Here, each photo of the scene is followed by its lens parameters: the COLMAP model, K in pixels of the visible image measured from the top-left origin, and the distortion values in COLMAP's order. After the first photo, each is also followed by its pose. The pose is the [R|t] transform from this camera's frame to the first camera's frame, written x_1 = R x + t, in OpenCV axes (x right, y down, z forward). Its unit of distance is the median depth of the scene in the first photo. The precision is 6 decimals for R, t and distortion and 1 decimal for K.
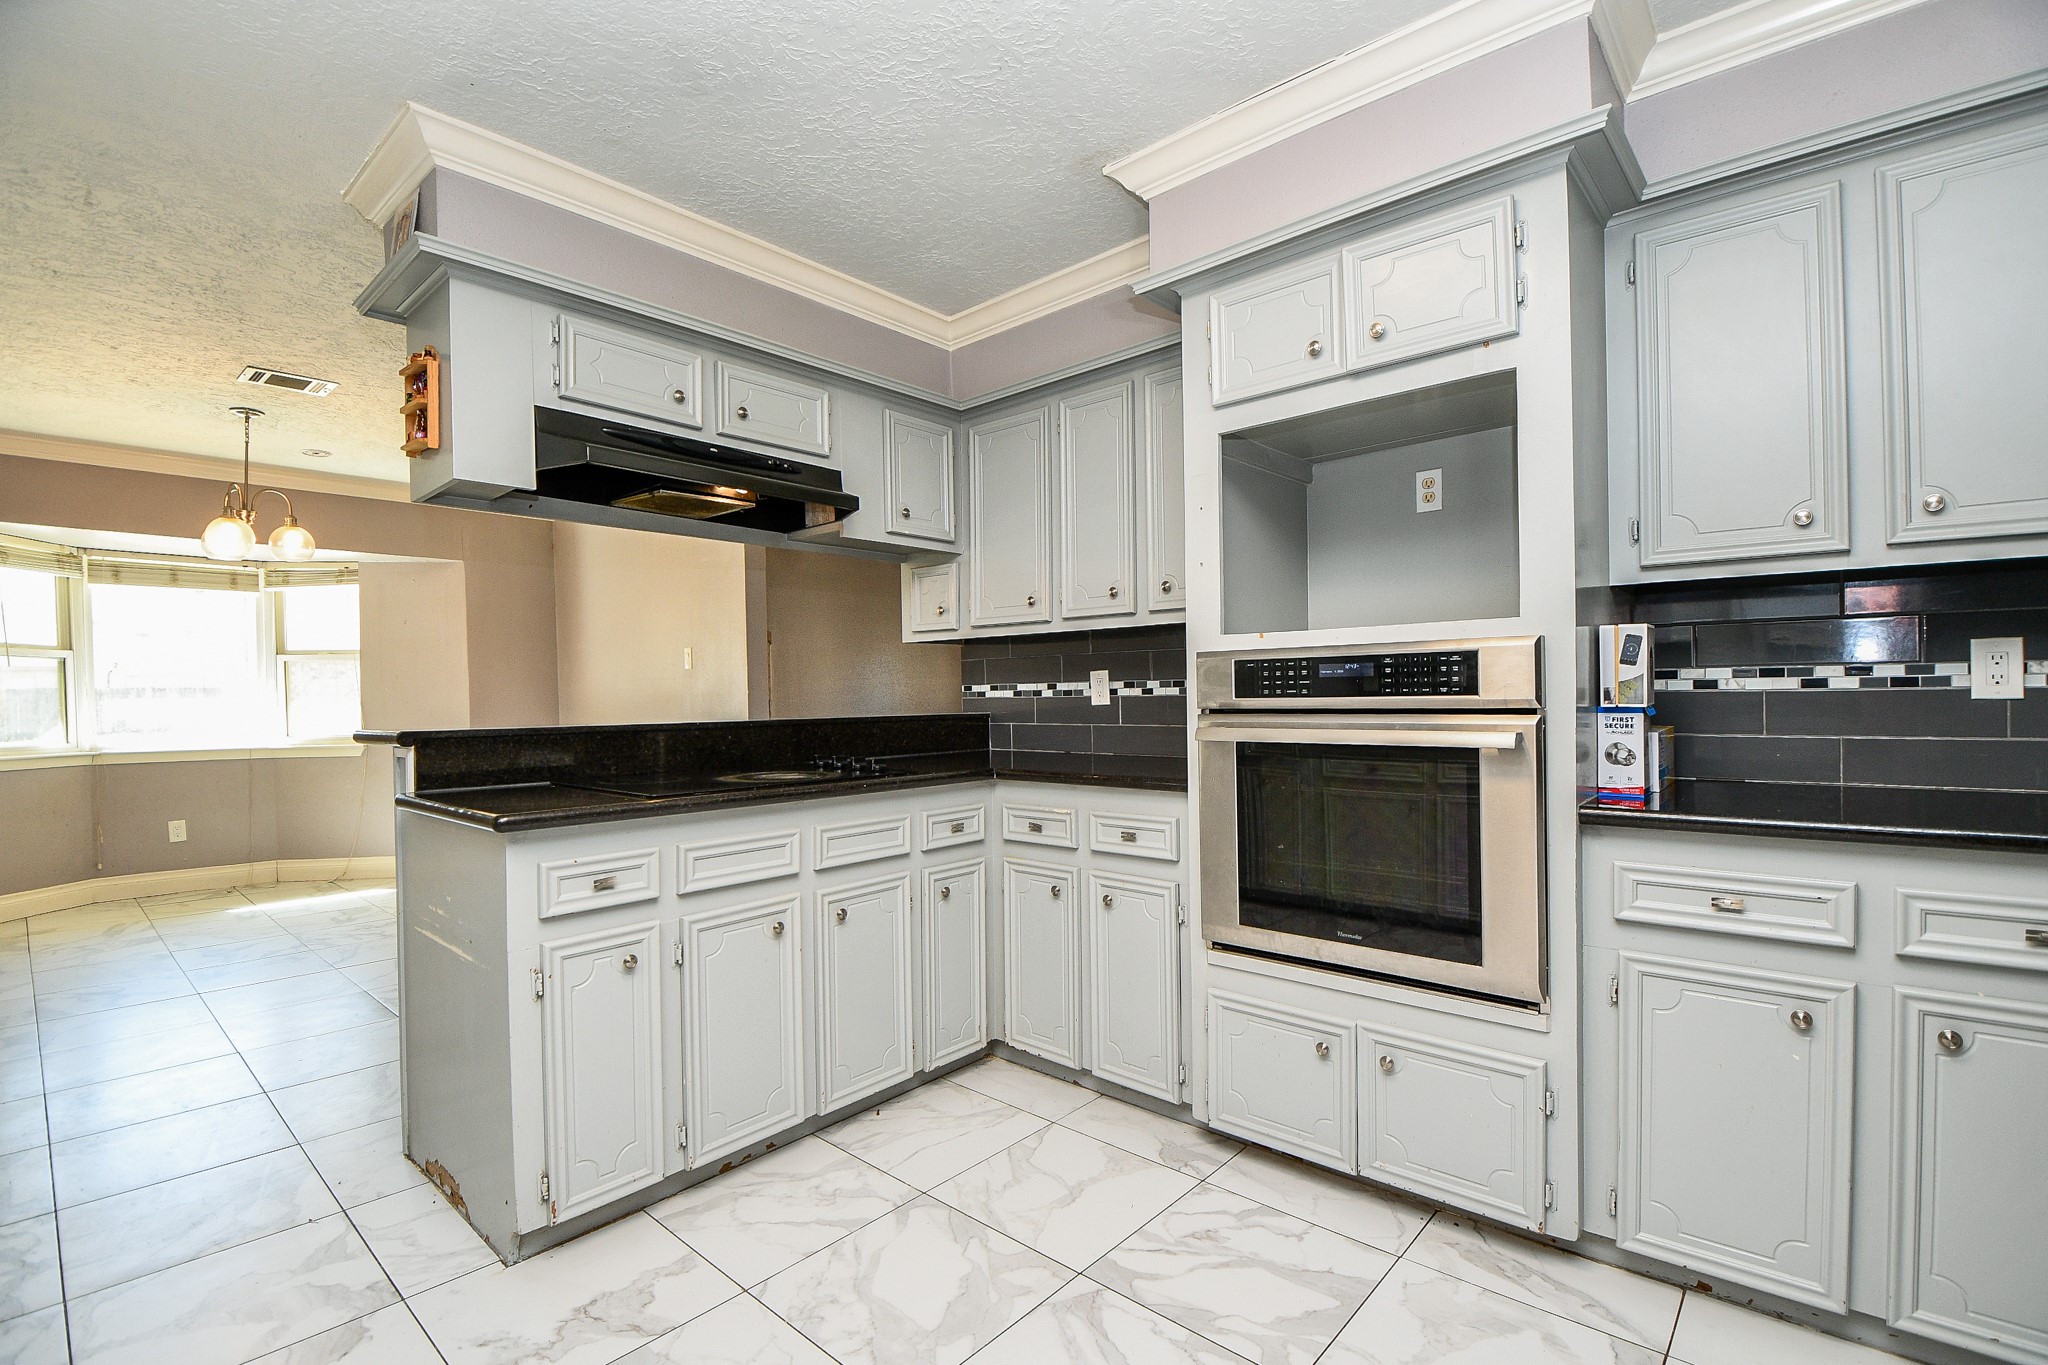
lens RADIAL K [[913.8, 0, 1053.8], [0, 913.8, 698.2], [0, 0, 1]] dist [-0.000022, -0.019795]
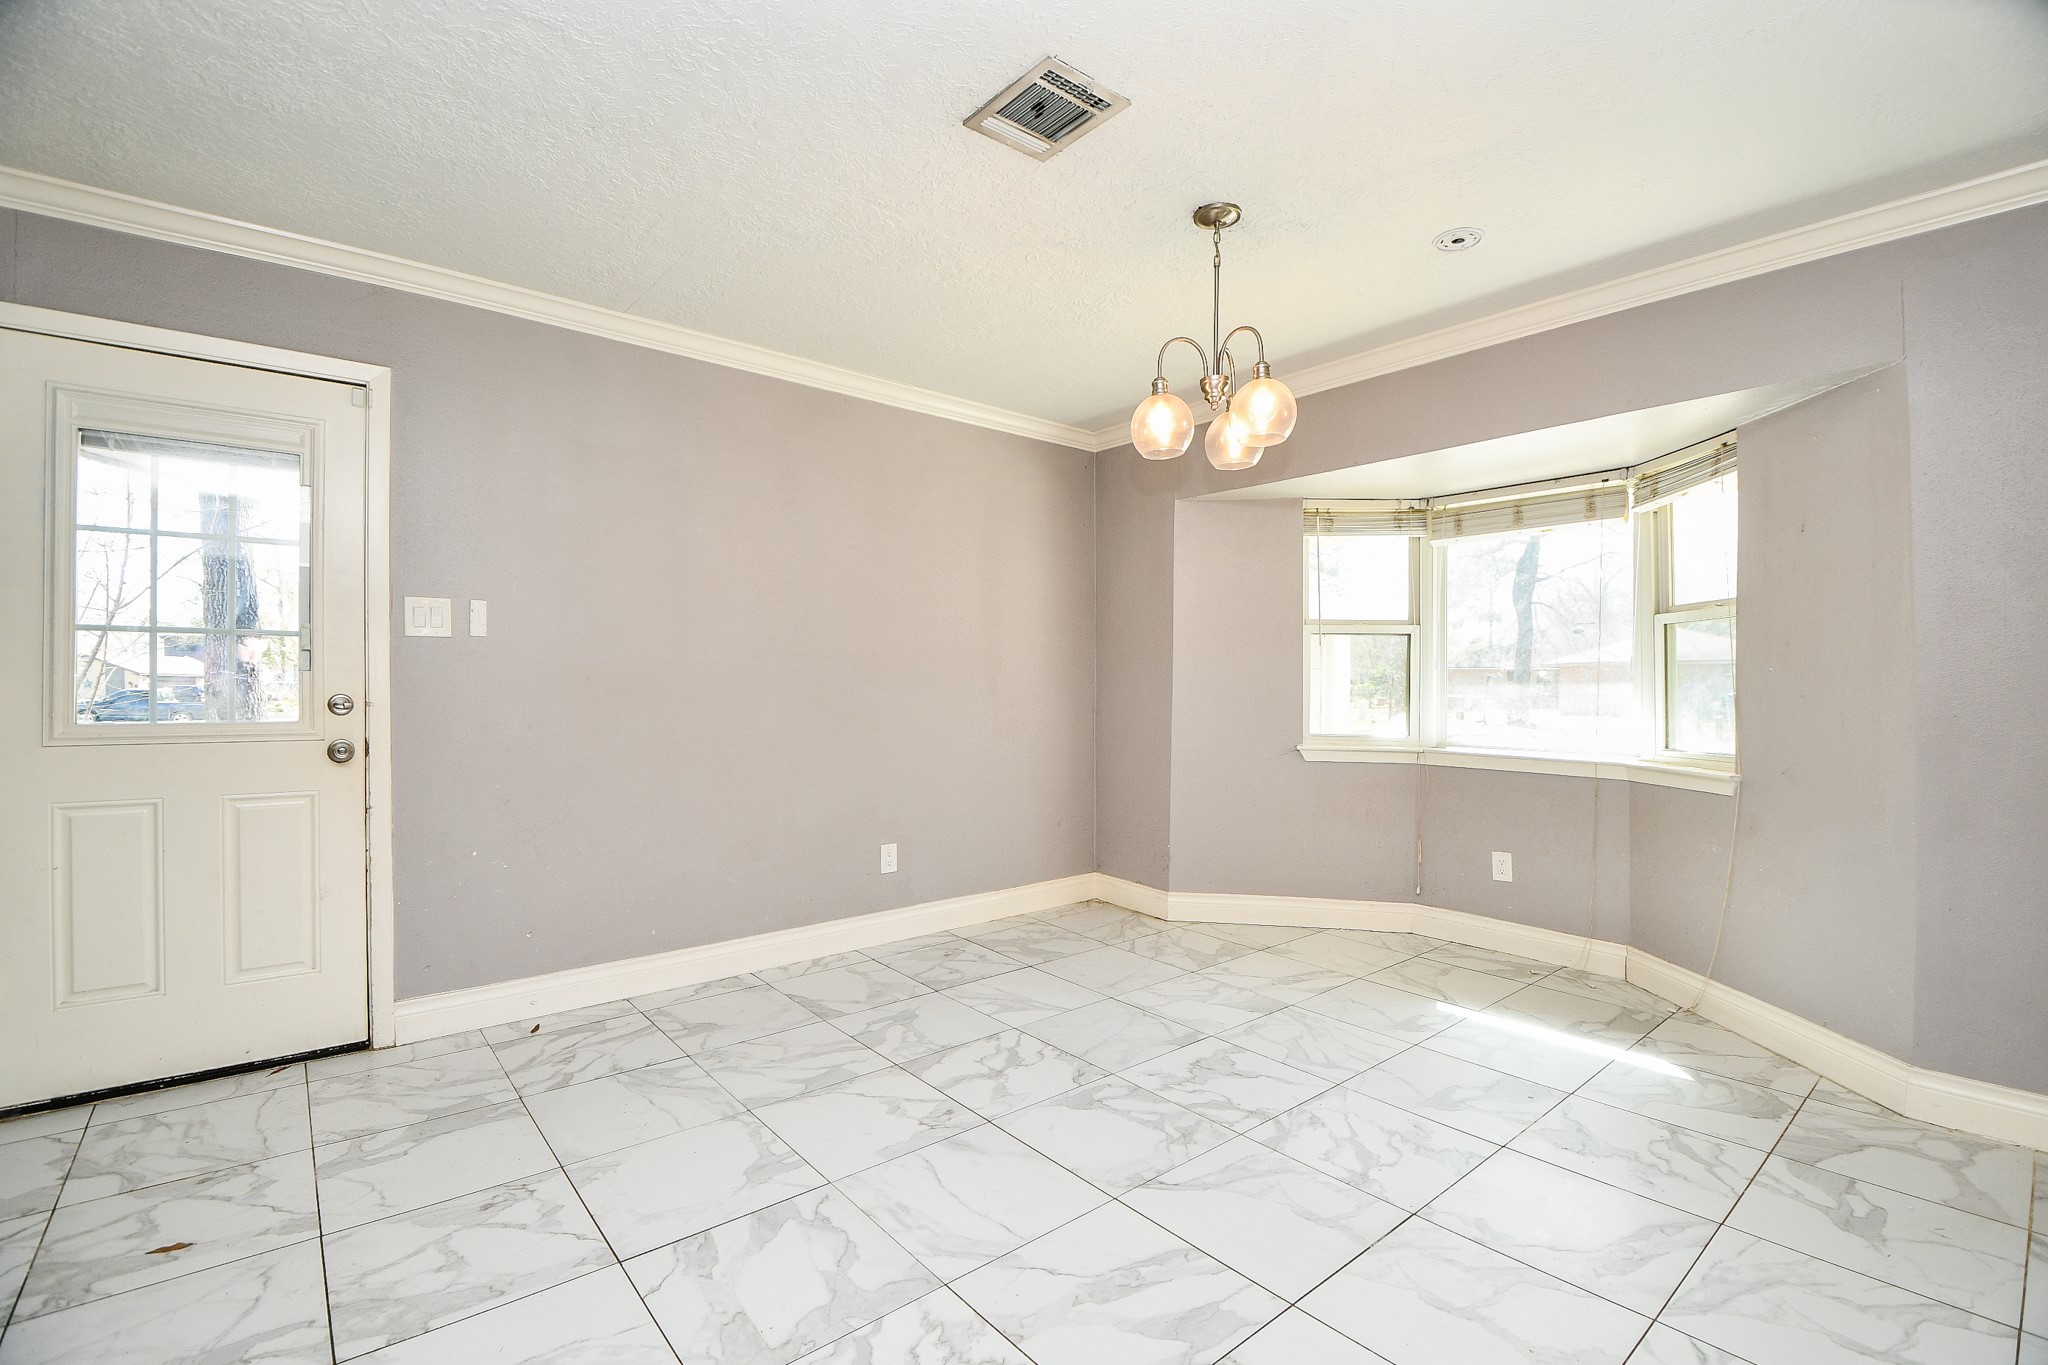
lens RADIAL K [[900.5, 0, 1027.1], [0, 900.5, 691.3], [0, 0, 1]] dist [0.022515, -0.029637]
pose [[-0.155846, 0.013878, -0.987684, -0.502137], [-0.009790, 0.999830, 0.015593, -0.002176], [0.987733, 0.012099, -0.155684, 1.824562]]
